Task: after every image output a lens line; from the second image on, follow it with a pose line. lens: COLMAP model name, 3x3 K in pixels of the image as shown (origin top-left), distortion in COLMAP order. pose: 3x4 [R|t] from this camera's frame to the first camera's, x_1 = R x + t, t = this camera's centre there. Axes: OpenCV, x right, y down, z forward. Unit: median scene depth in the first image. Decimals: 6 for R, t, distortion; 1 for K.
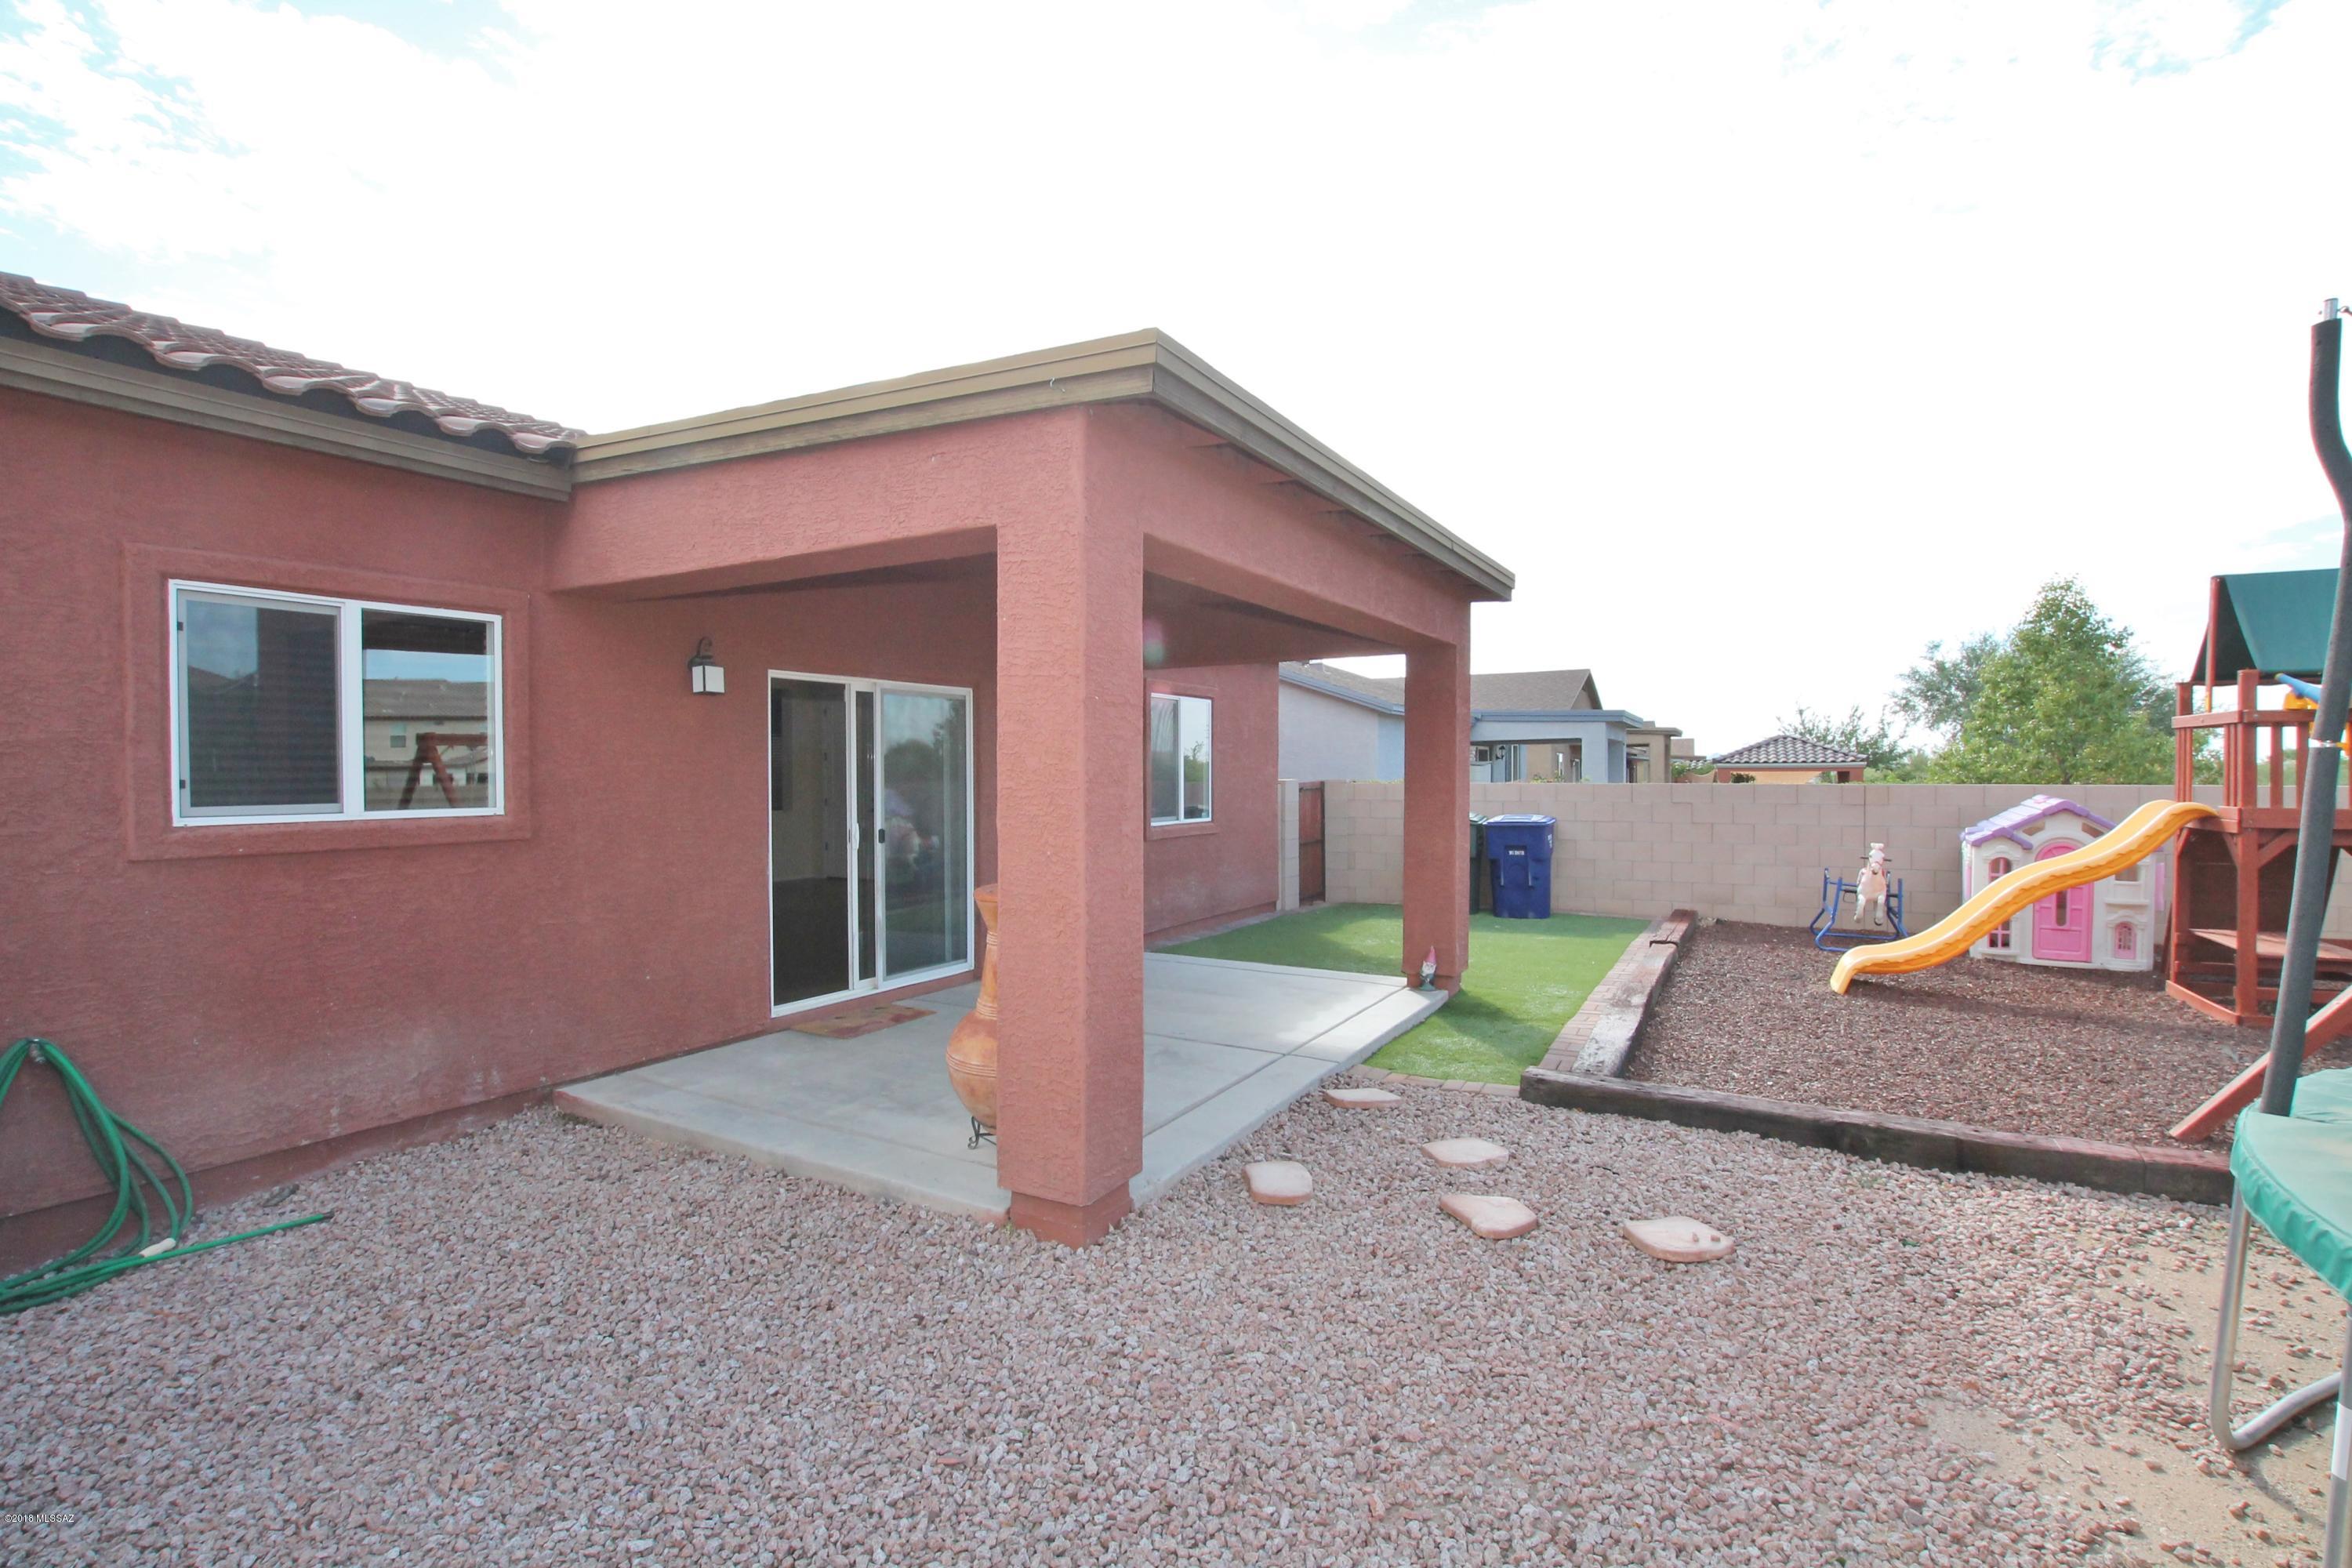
lens RADIAL K [[1101.5, 0, 1177.6], [0, 1101.5, 787.2], [0, 0, 1]] dist [-0.041714, 0.009004]
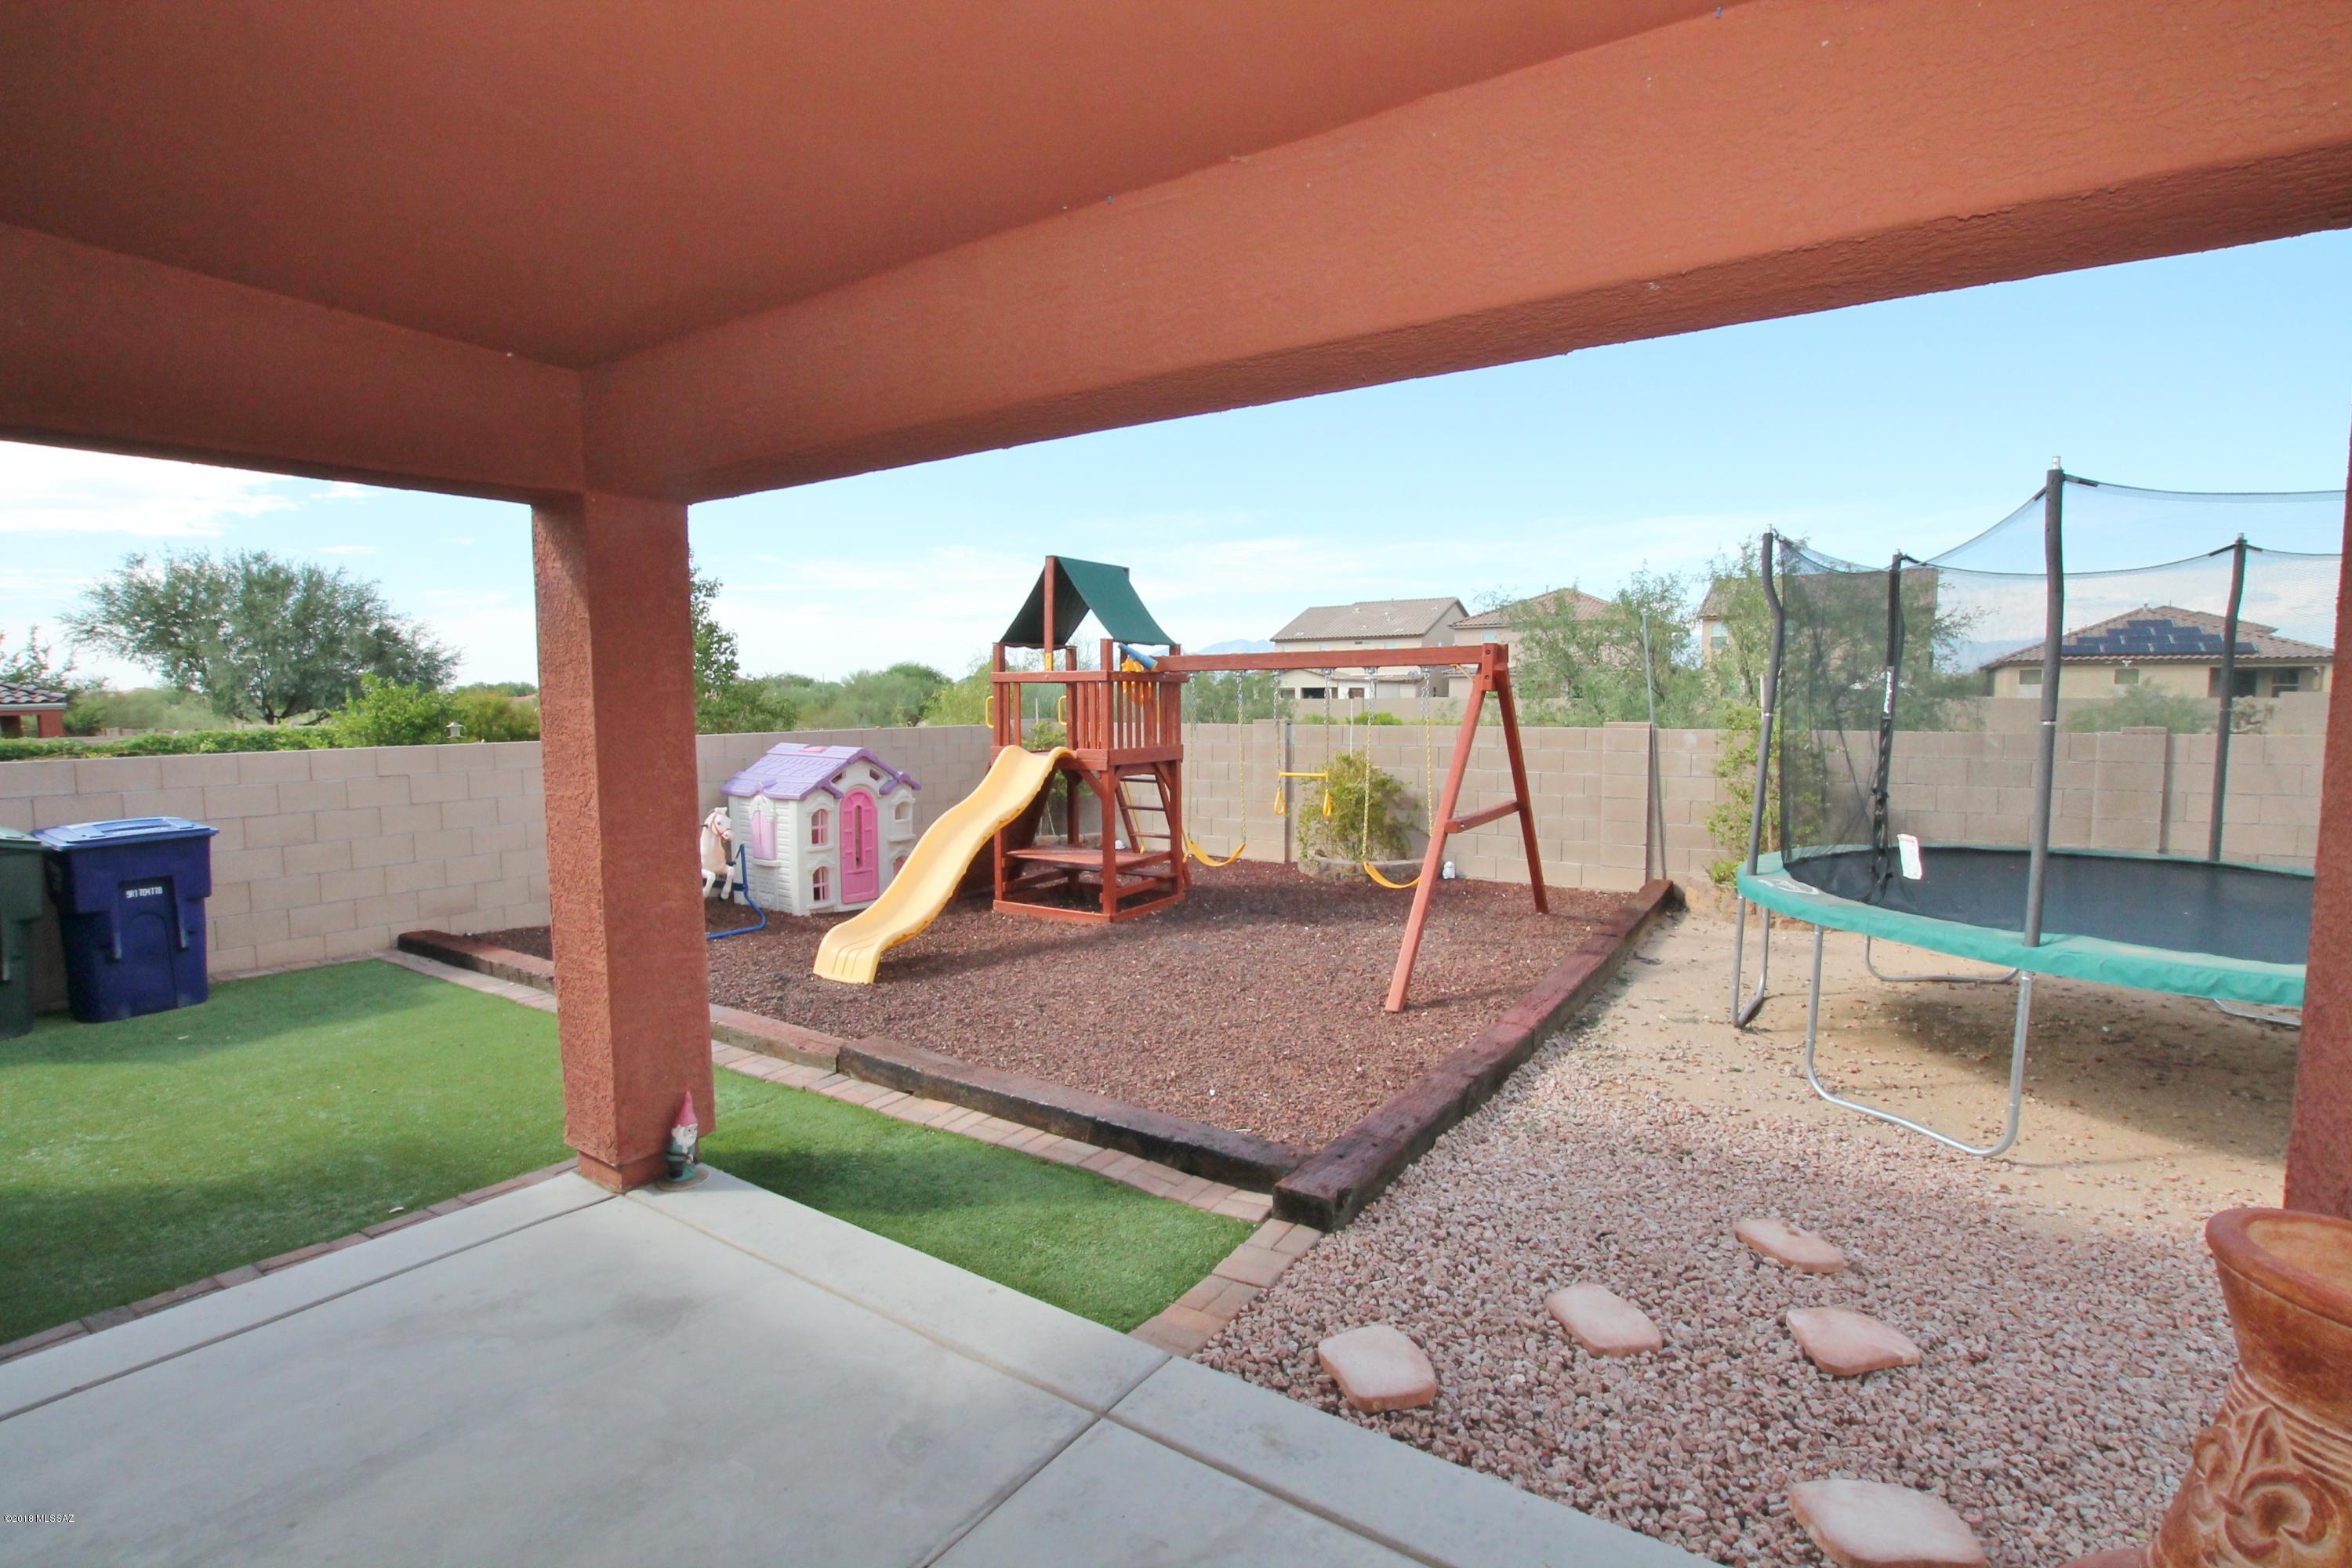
lens RADIAL K [[1101.5, 0, 1177.6], [0, 1101.5, 787.2], [0, 0, 1]] dist [-0.041714, 0.009004]
pose [[0.088903, -0.080853, 0.992753, -0.231478], [0.020640, 0.996635, 0.079321, -0.032110], [-0.995826, 0.013438, 0.090272, 0.678716]]
